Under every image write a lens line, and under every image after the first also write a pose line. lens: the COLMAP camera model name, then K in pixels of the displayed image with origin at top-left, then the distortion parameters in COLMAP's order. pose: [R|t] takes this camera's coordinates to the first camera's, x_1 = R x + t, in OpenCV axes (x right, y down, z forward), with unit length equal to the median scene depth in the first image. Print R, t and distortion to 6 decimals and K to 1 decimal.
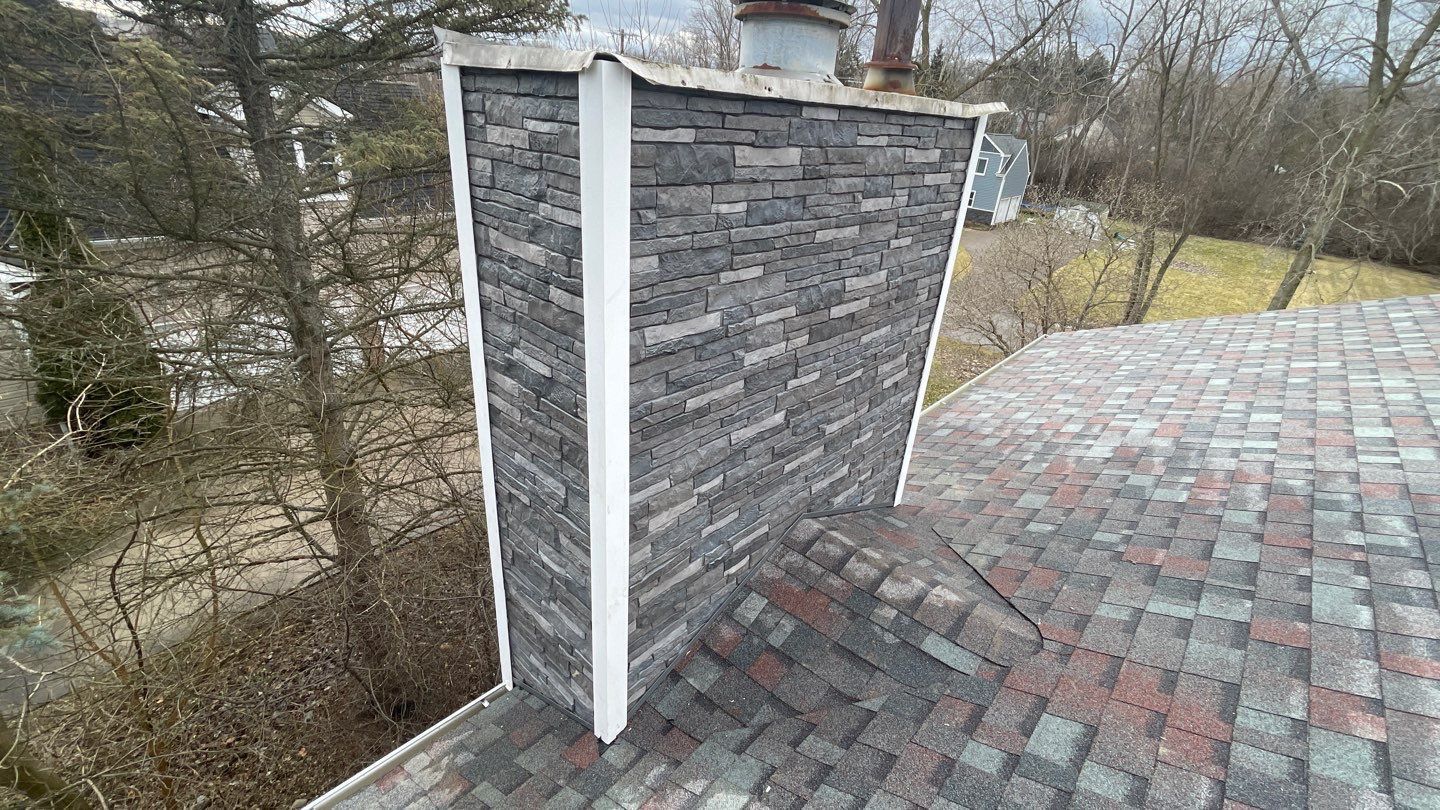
lens RADIAL K [[630.5, 0, 717.3], [0, 630.5, 408.0], [0, 0, 1]] dist [0.022244, -0.016650]
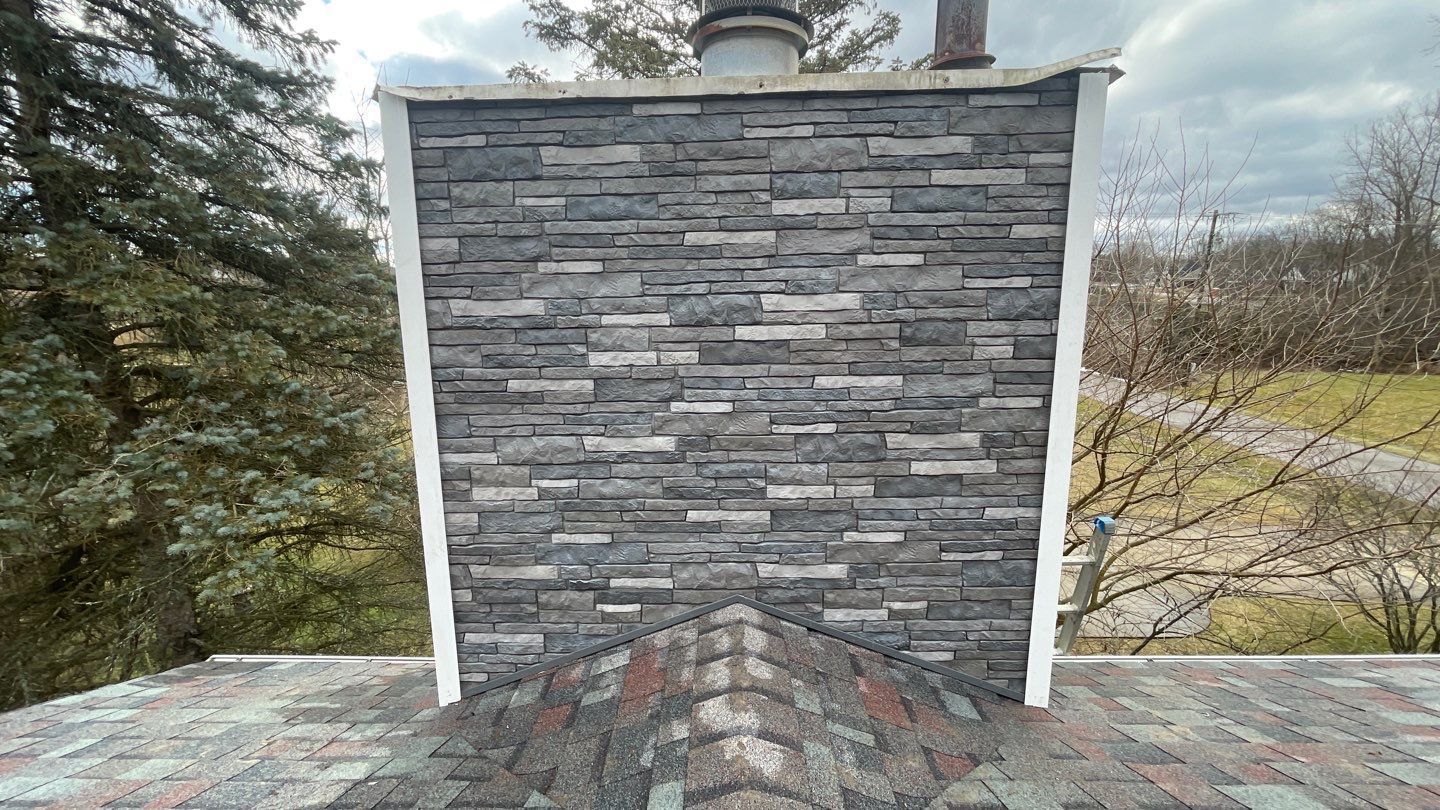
lens RADIAL K [[582.2, 0, 717.0], [0, 582.2, 406.1], [0, 0, 1]] dist [-0.001273, 0.000721]
pose [[0.649658, 0.068644, -0.757121, 0.804082], [-0.268717, 0.952360, -0.144230, 0.066464], [0.711151, 0.297152, 0.637154, 0.542652]]
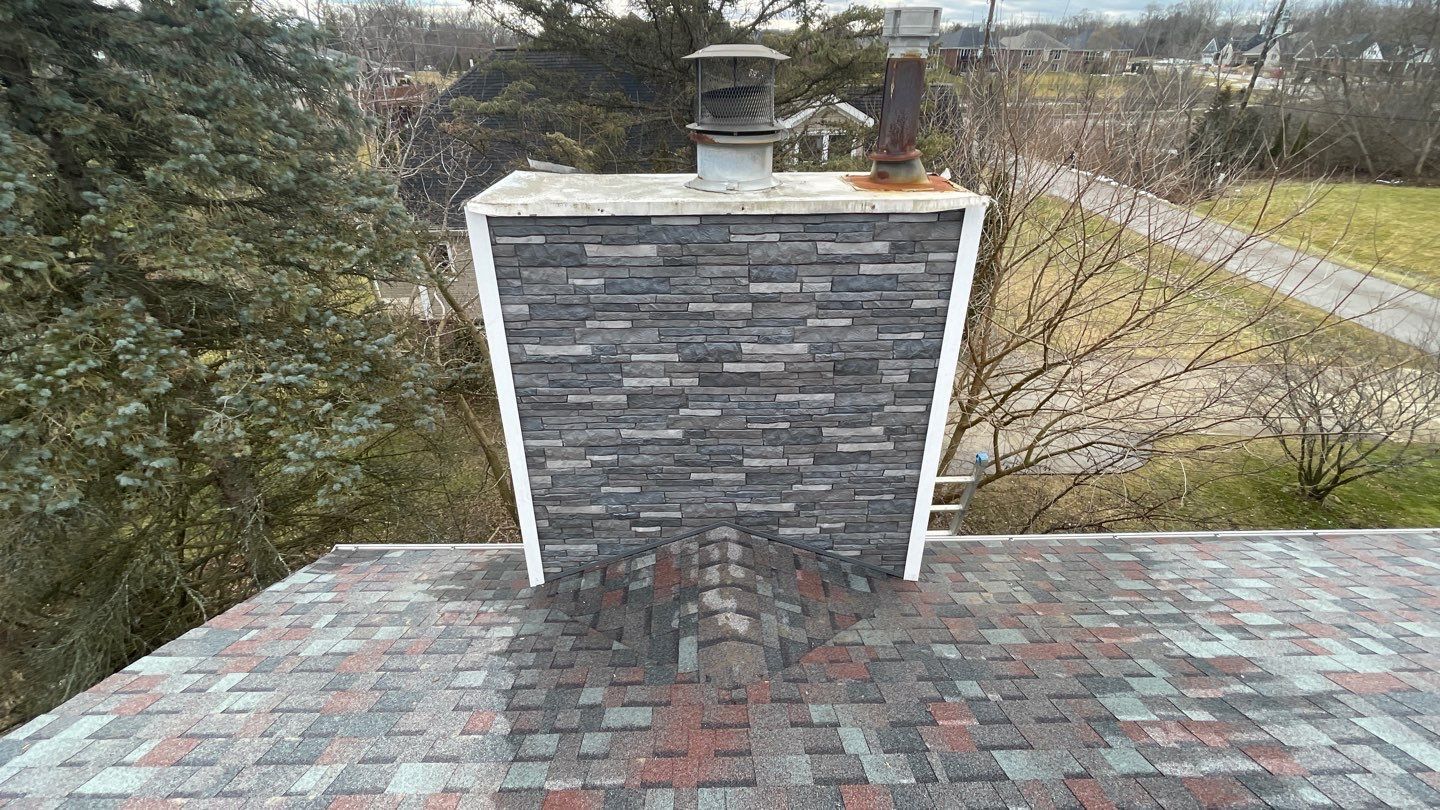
lens RADIAL K [[630.5, 0, 717.3], [0, 630.5, 408.0], [0, 0, 1]] dist [0.022244, -0.016650]
pose [[0.677427, 0.284734, -0.678247, 1.098990], [-0.265098, 0.954587, 0.135966, -0.252747], [0.686159, 0.087695, 0.722146, 0.102753]]
